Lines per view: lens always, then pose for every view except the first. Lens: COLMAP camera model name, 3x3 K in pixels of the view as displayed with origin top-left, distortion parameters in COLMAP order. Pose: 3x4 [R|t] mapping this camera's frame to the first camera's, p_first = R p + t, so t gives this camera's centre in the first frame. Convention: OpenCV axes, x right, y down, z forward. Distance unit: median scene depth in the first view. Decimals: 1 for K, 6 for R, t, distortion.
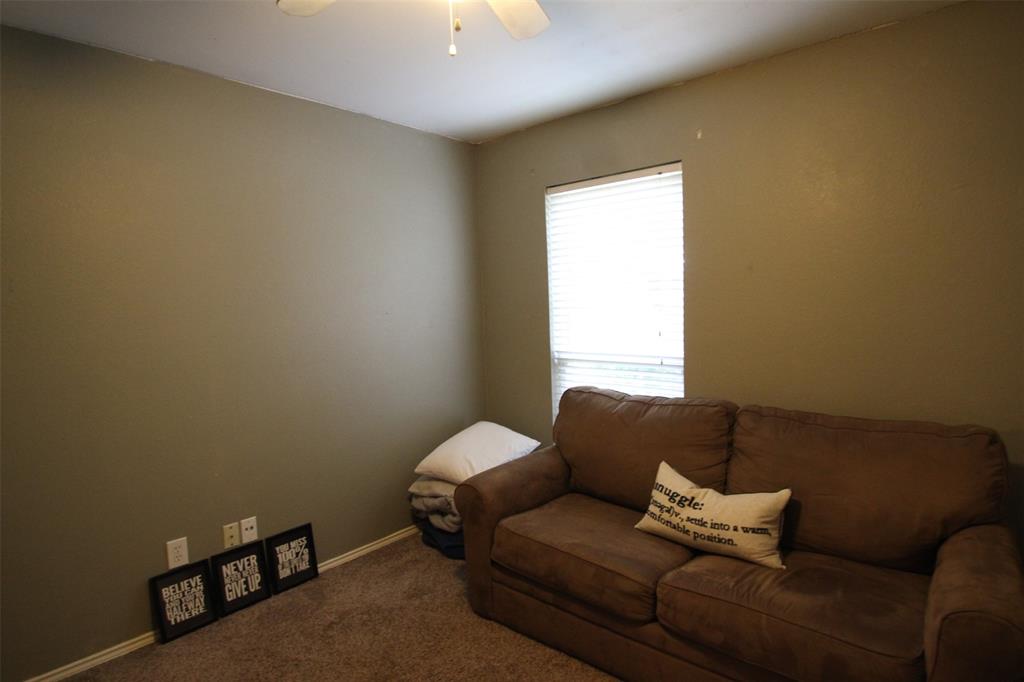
lens RADIAL K [[554.5, 0, 513.8], [0, 554.5, 345.8], [0, 0, 1]] dist [-0.005786, -0.011576]
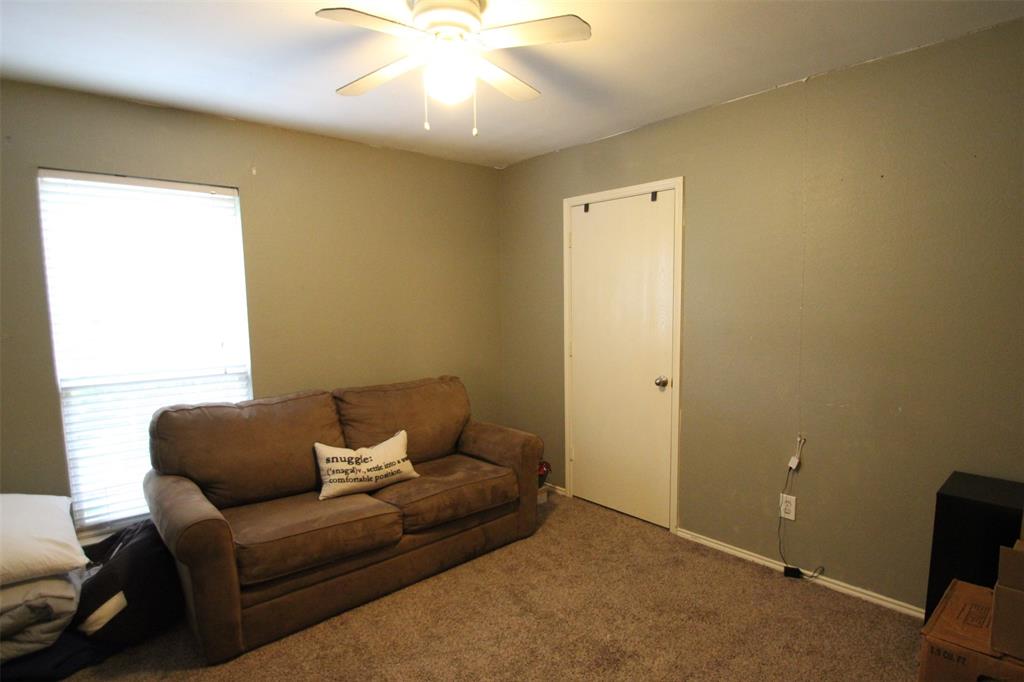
lens RADIAL K [[554.5, 0, 513.3], [0, 554.5, 344.3], [0, 0, 1]] dist [-0.005786, -0.011576]
pose [[0.136998, -0.045569, 0.989523, -0.951205], [0.094611, 0.994976, 0.032721, -0.007469], [-0.986043, 0.089137, 0.140621, 0.414392]]
